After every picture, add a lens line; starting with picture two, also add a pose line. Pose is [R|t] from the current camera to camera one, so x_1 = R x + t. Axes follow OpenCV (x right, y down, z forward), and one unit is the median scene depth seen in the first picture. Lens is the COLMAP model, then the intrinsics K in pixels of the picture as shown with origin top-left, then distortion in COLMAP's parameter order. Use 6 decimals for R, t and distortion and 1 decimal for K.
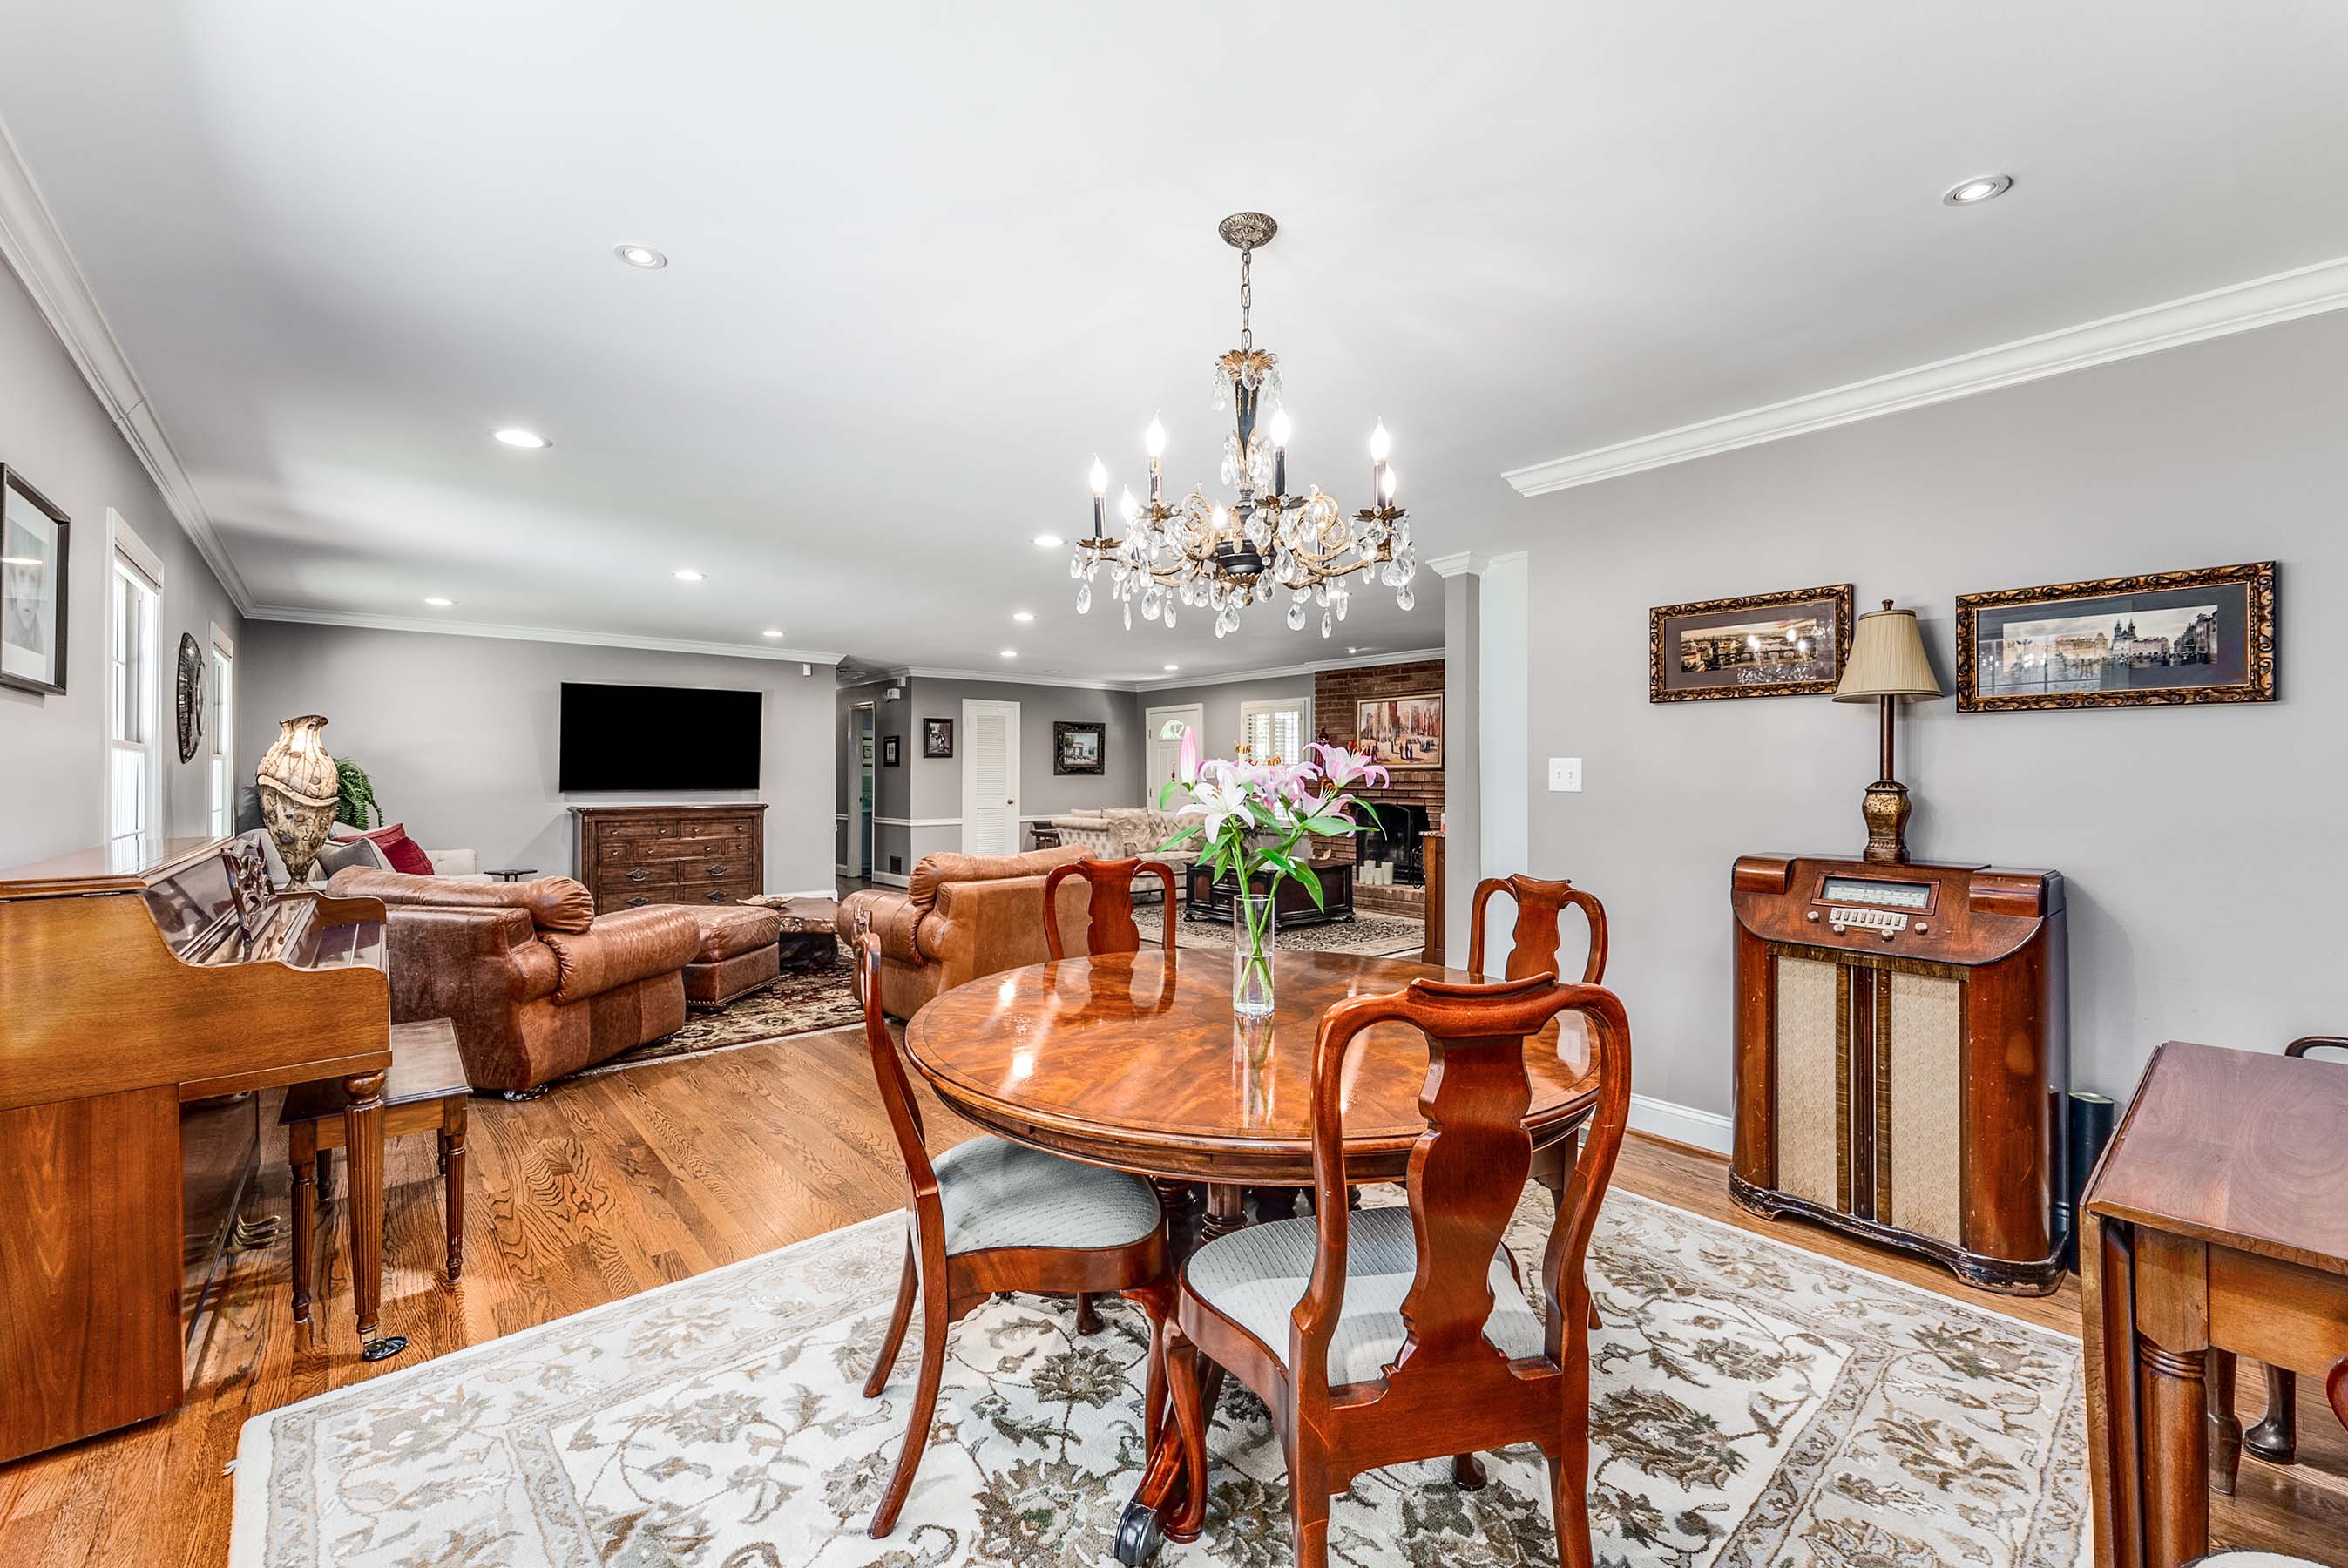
lens RADIAL K [[946.7, 0, 1165.5], [0, 946.7, 772.4], [0, 0, 1]] dist [0.000334, 0.000050]
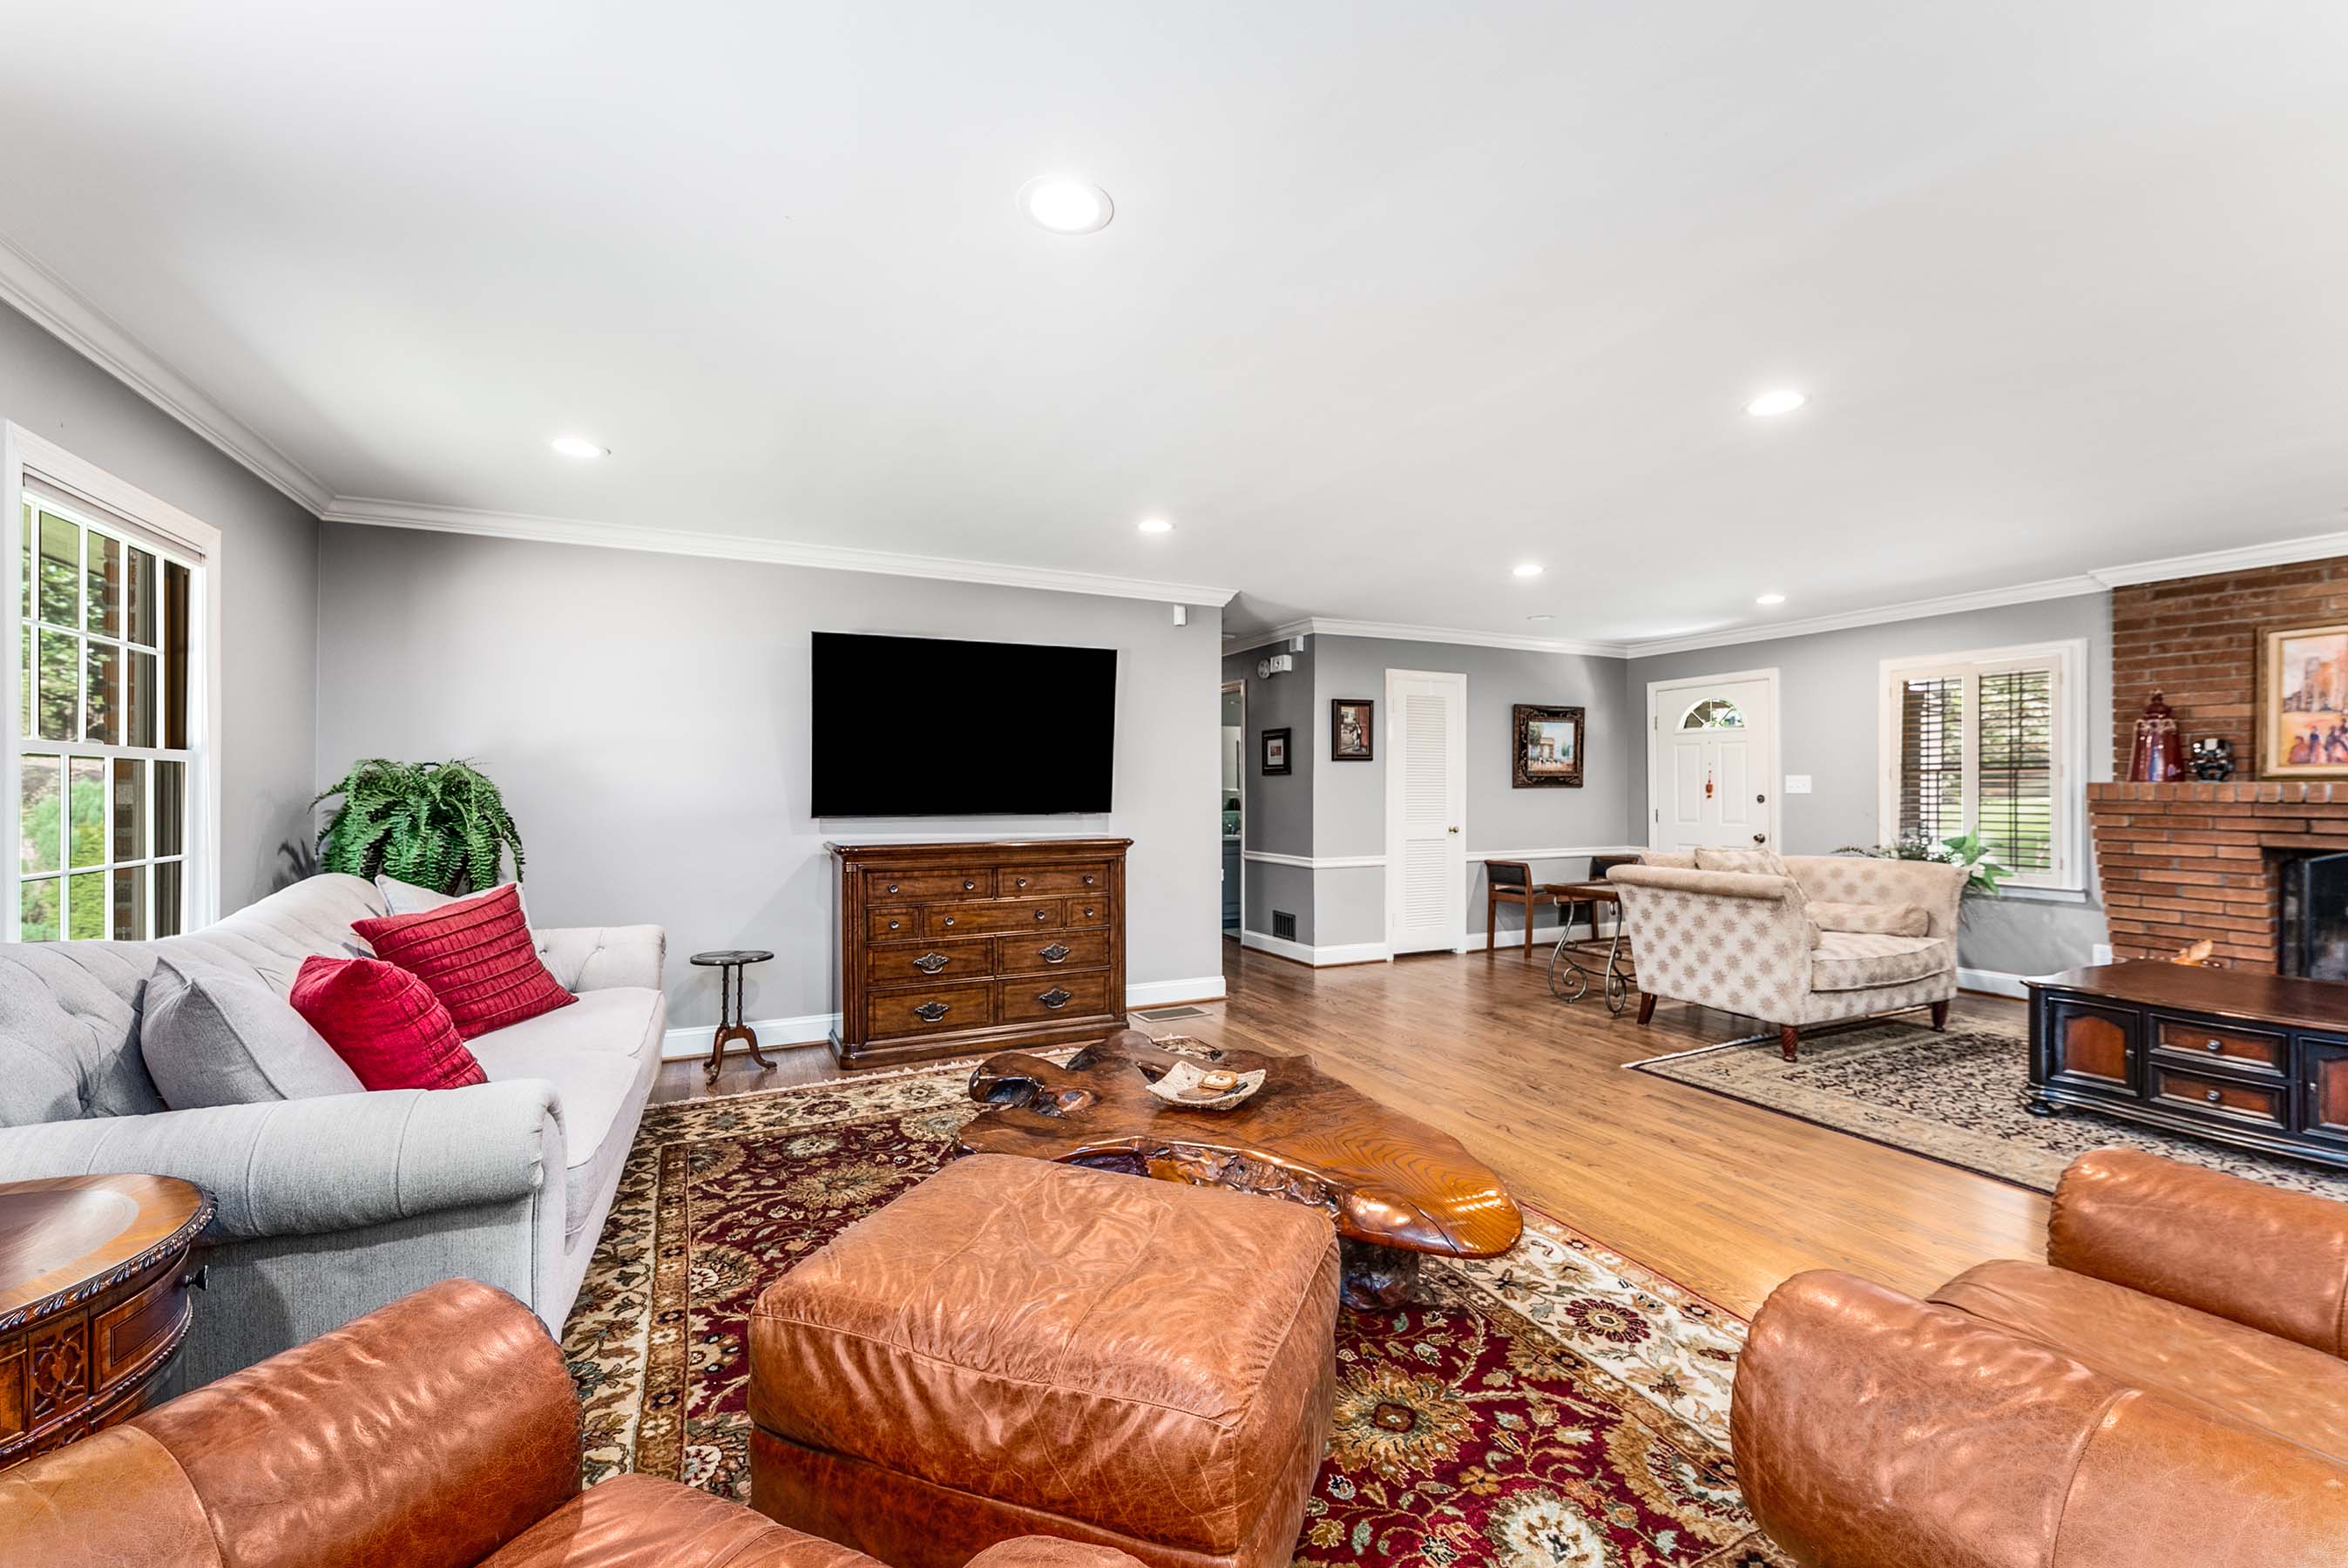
lens RADIAL K [[948.1, 0, 1174.0], [0, 948.1, 784.0], [0, 0, 1]] dist [0.002146, -0.000138]
pose [[0.967991, -0.001892, -0.250978, -0.227898], [0.001801, 0.999998, -0.000592, 0.000253], [0.250978, 0.000121, 0.967993, 0.405378]]
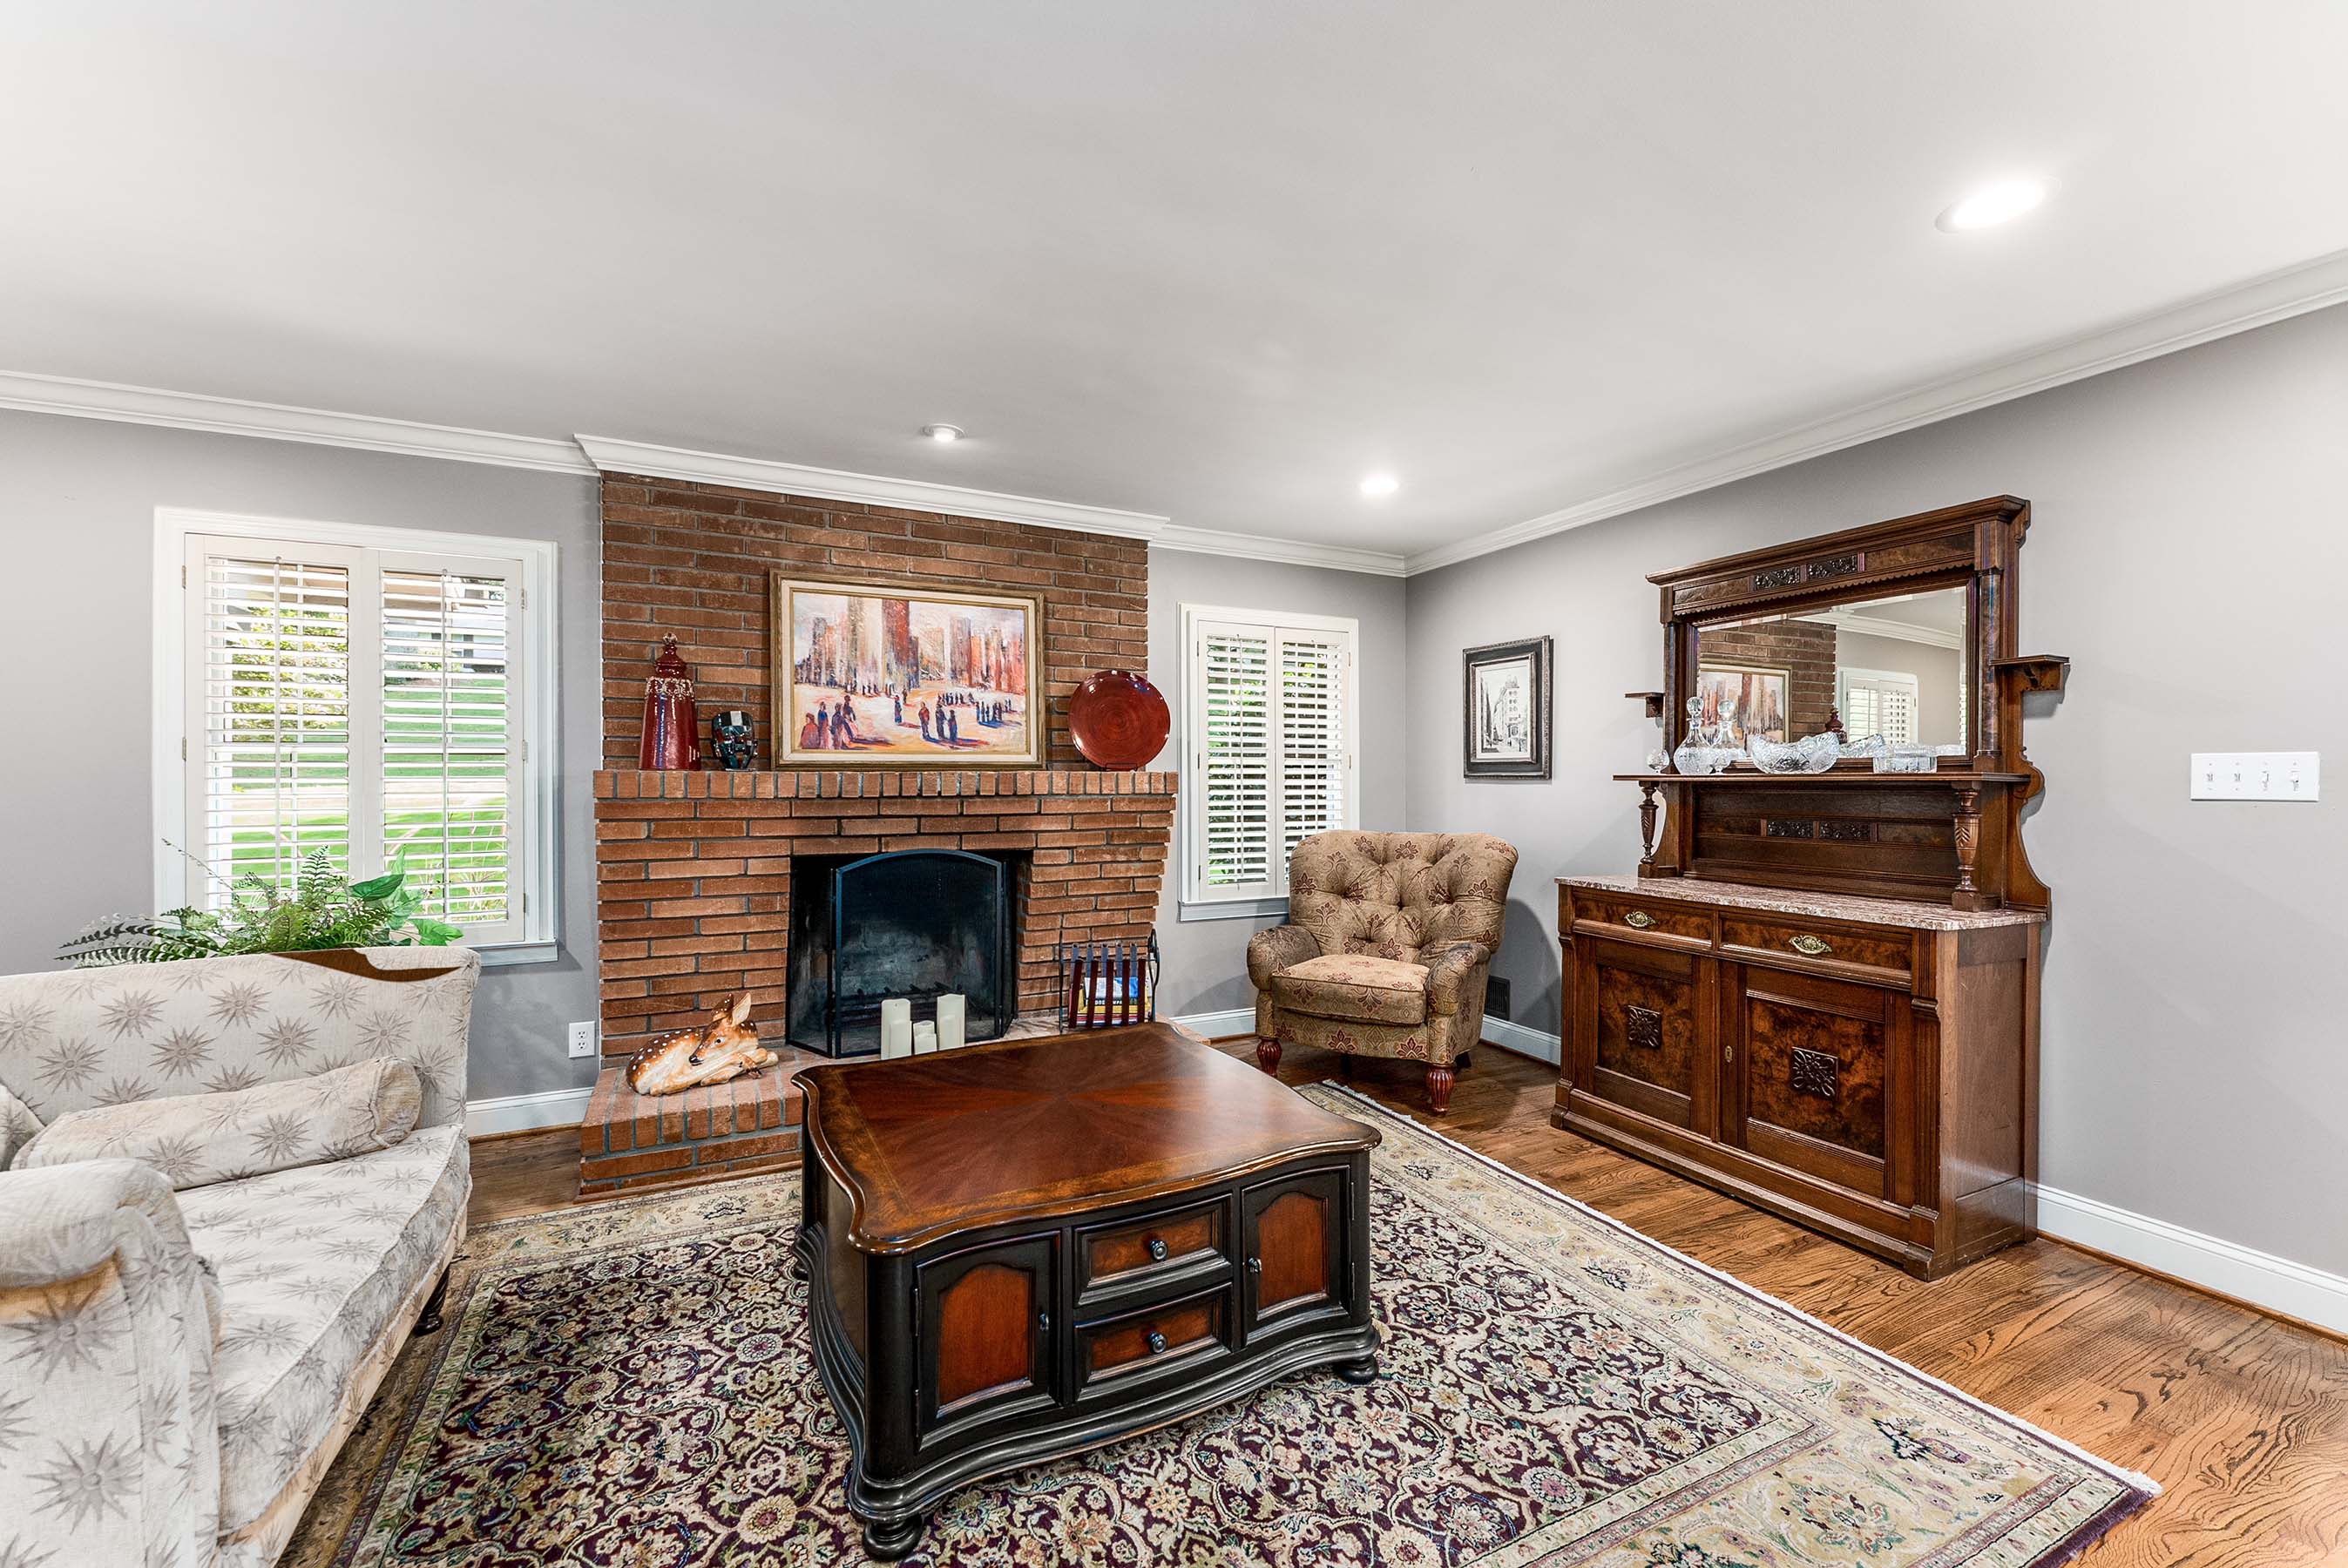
lens RADIAL K [[948.1, 0, 1174.0], [0, 948.1, 784.0], [0, 0, 1]] dist [0.002146, -0.000138]
pose [[0.251439, -0.005944, 0.967855, -0.128502], [-0.002781, 0.999973, 0.006864, 0.001906], [-0.967869, -0.004418, 0.251415, 0.788008]]
